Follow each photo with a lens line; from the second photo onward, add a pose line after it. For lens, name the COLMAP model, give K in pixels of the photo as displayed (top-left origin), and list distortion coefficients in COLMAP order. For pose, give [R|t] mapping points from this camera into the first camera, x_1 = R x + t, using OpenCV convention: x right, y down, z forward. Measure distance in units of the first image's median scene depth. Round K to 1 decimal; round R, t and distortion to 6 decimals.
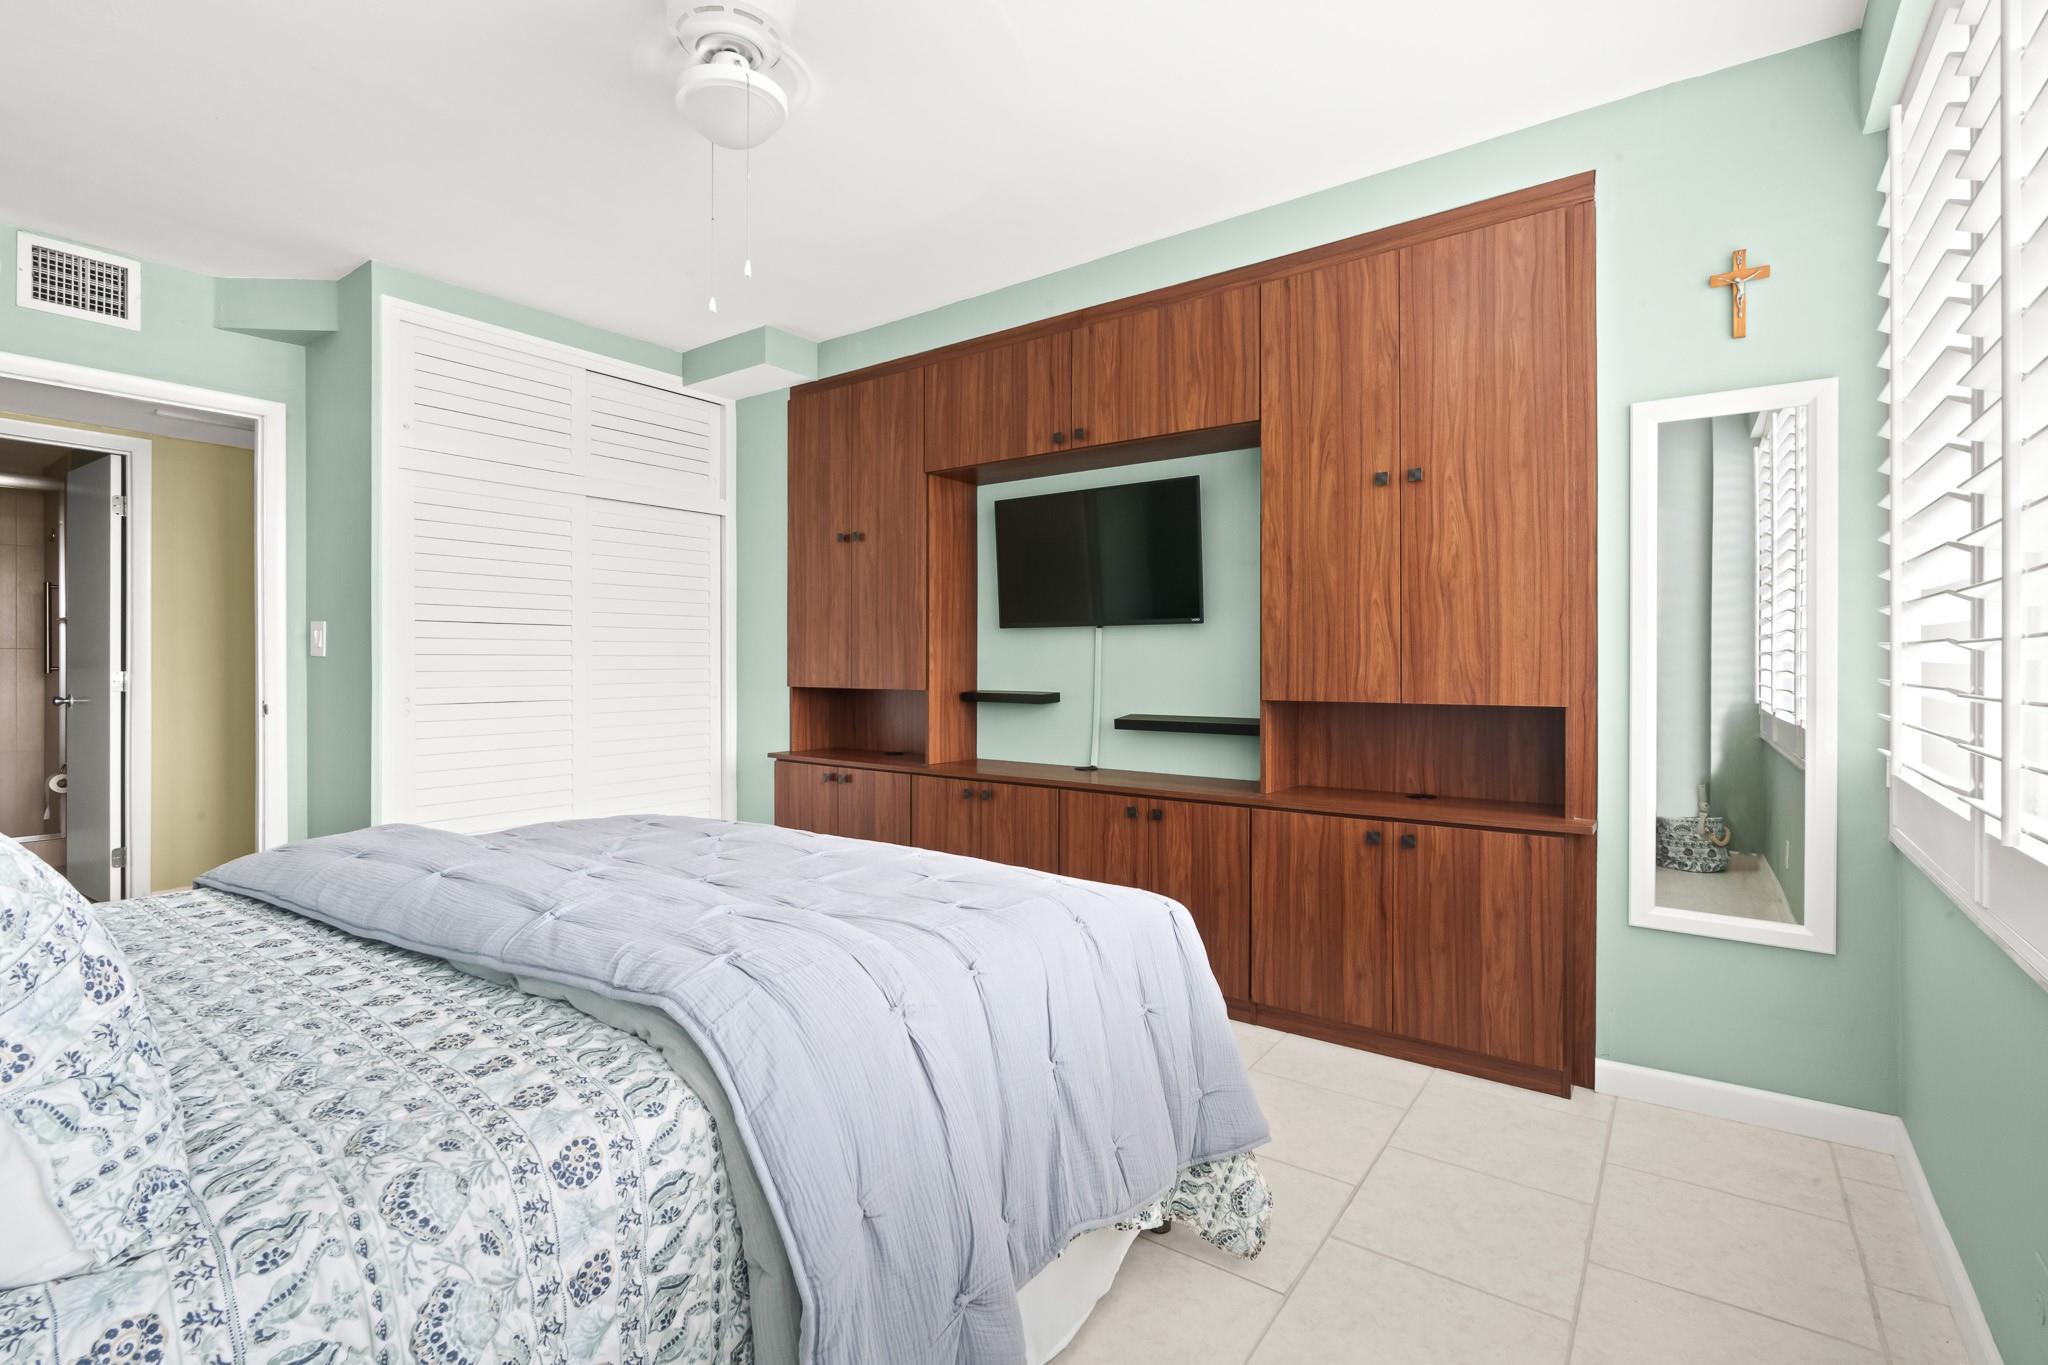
lens RADIAL K [[929.4, 0, 1026.9], [0, 929.4, 675.3], [0, 0, 1]] dist [-0.004215, 0.000731]
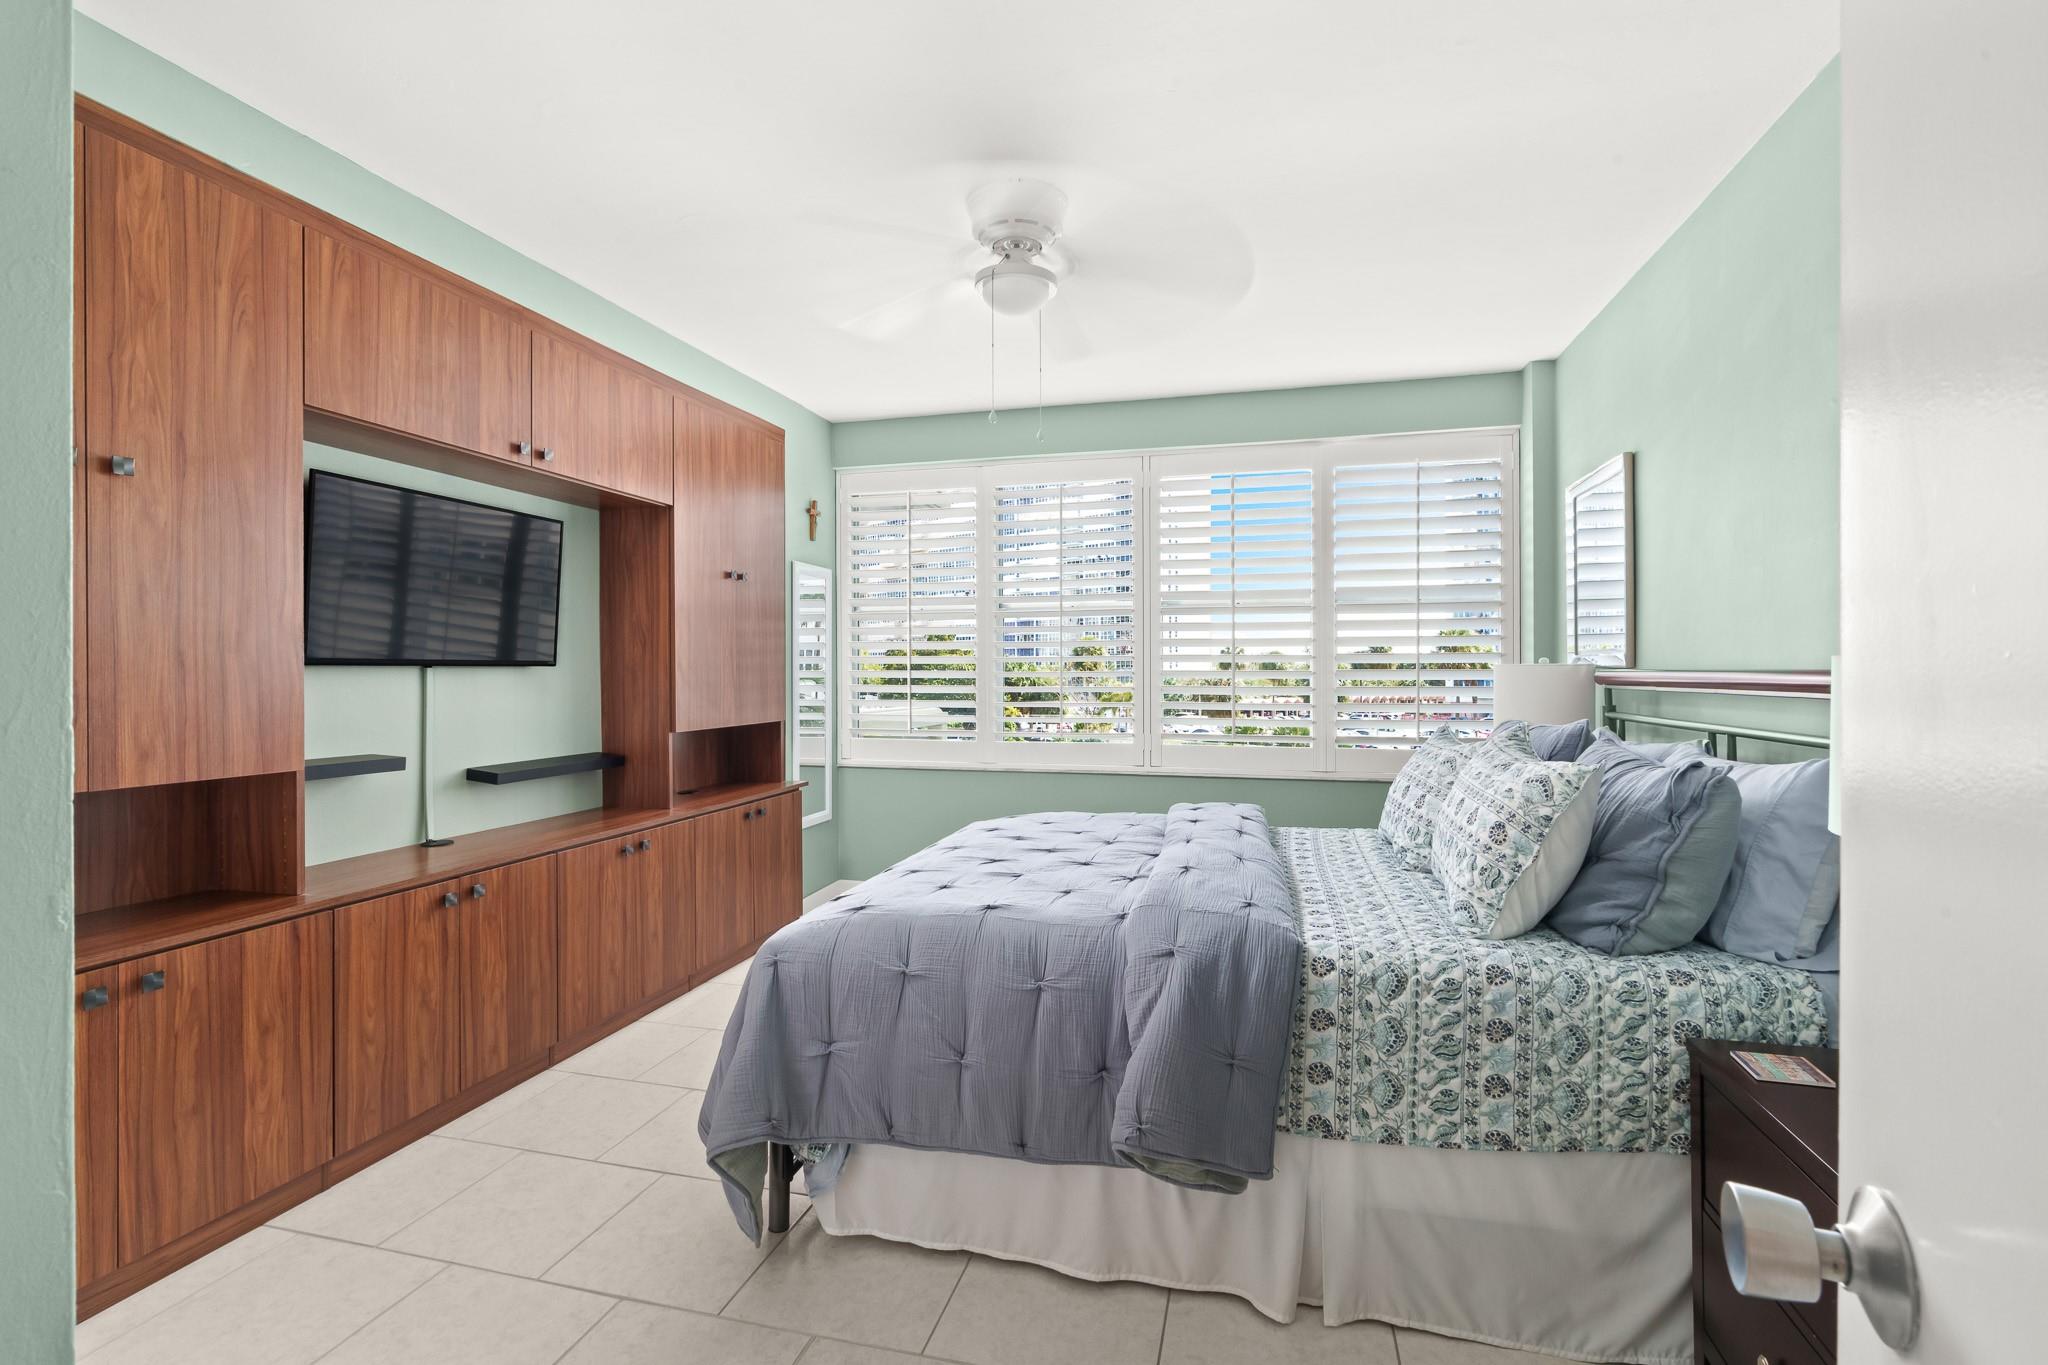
lens RADIAL K [[929.4, 0, 1026.9], [0, 929.4, 675.3], [0, 0, 1]] dist [-0.004215, 0.000731]
pose [[-0.364103, -0.009559, 0.931310, -0.925128], [0.011279, 0.999829, 0.014671, -0.052662], [-0.931291, 0.015846, -0.363932, 0.873524]]
